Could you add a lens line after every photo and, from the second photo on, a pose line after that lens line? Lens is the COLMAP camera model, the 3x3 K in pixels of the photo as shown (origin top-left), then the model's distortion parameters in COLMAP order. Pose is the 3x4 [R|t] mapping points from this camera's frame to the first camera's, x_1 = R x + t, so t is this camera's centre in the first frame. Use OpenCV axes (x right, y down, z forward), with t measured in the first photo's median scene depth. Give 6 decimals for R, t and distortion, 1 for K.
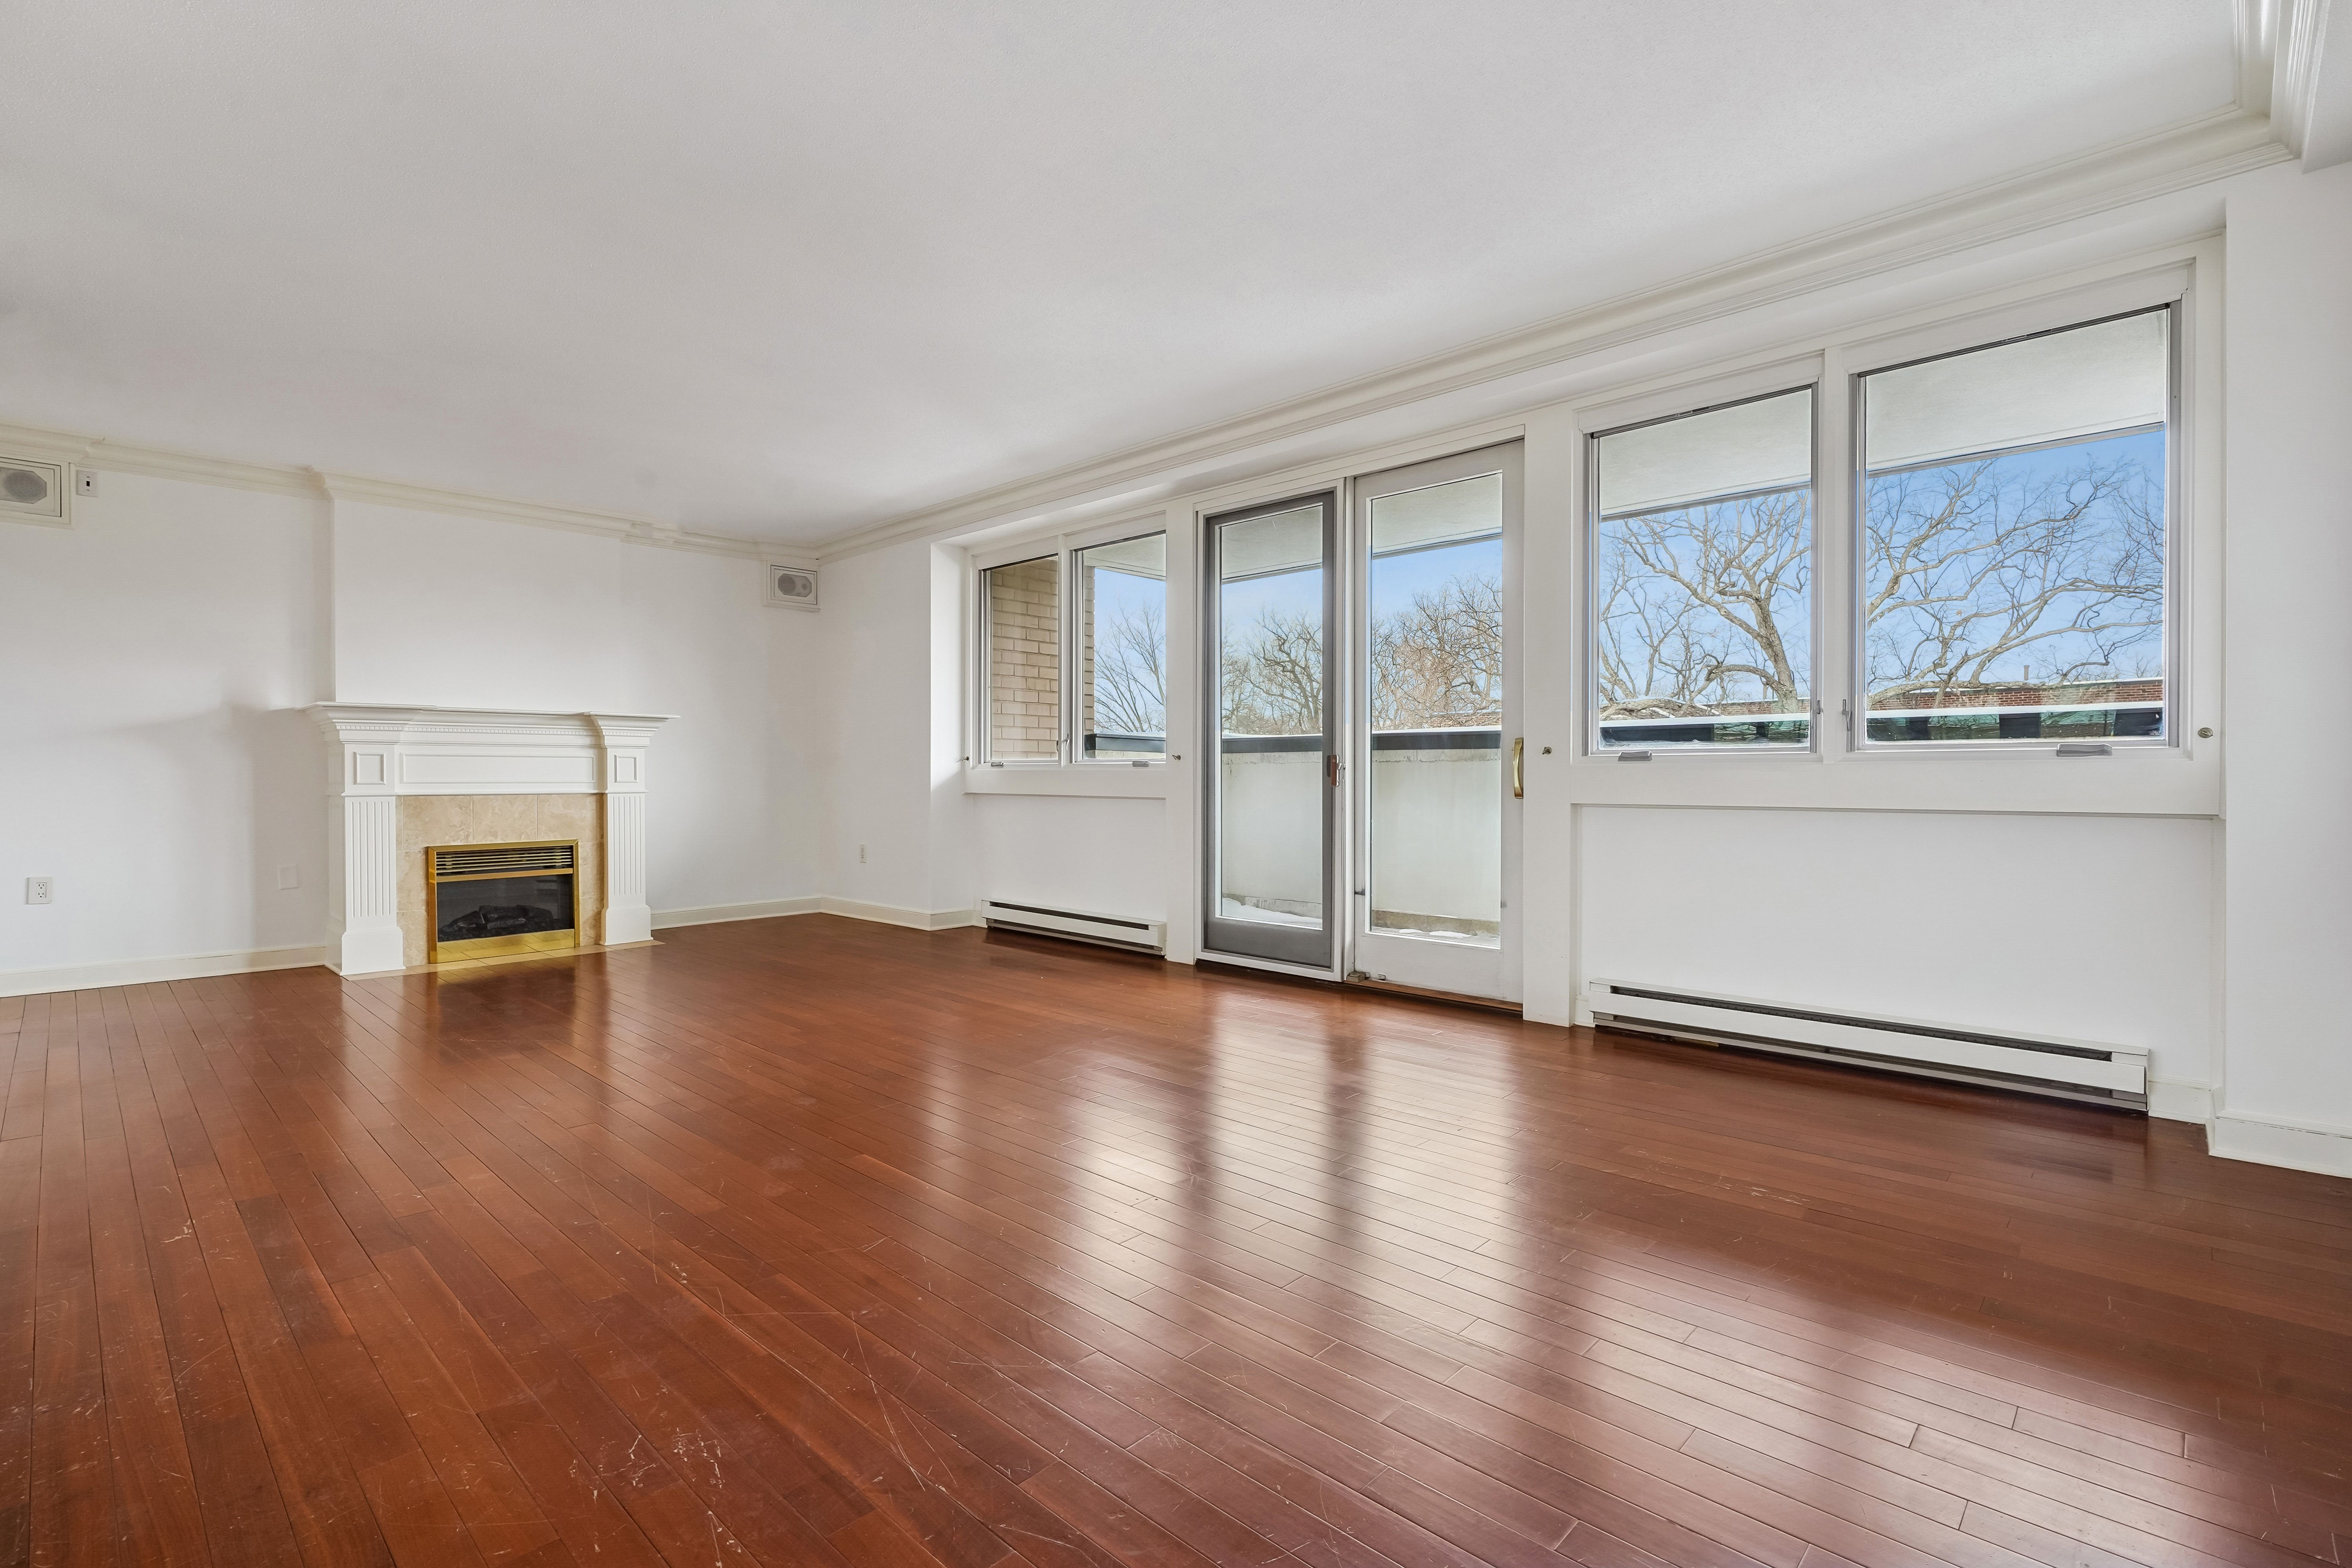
lens RADIAL K [[1075.3, 0, 1180.4], [0, 1075.3, 779.7], [0, 0, 1]] dist [-0.004160, 0.000411]
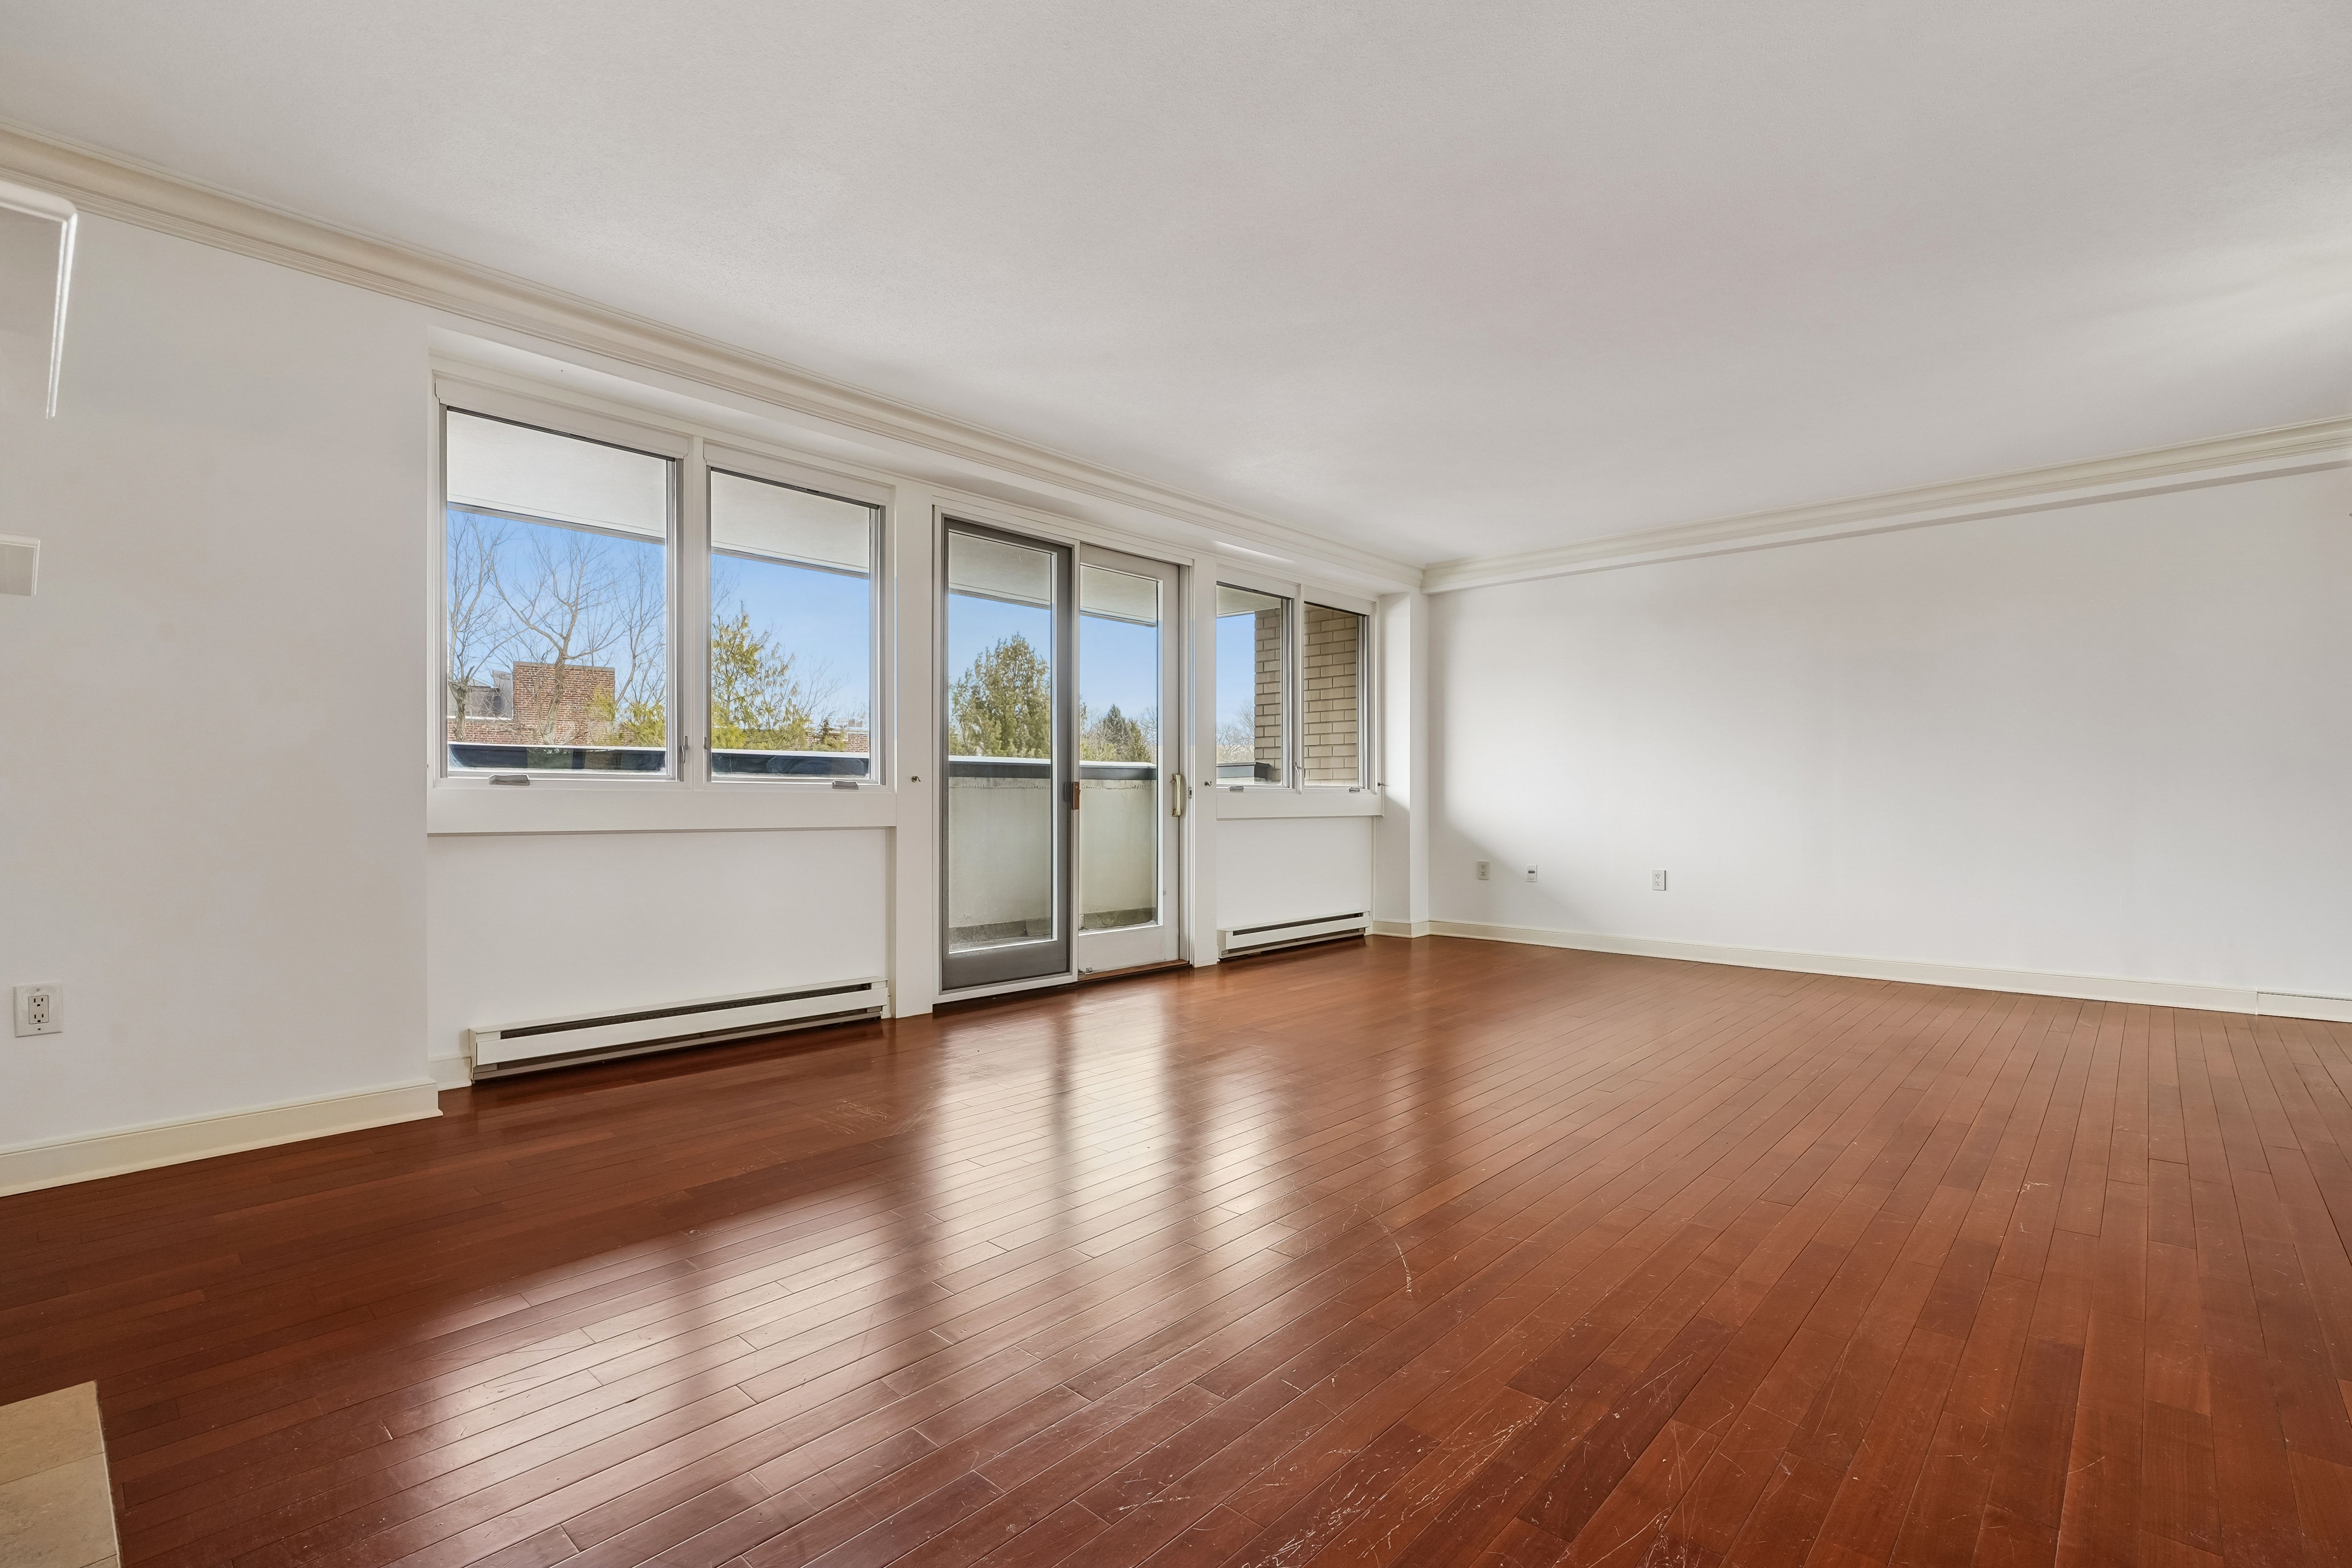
lens RADIAL K [[1075.3, 0, 1167.9], [0, 1075.3, 801.9], [0, 0, 1]] dist [-0.004160, 0.000411]
pose [[-0.012769, 0.000737, 0.999918, -0.851428], [0.004510, 0.999990, -0.000680, -0.000712], [-0.999908, 0.004501, -0.012772, 0.788023]]
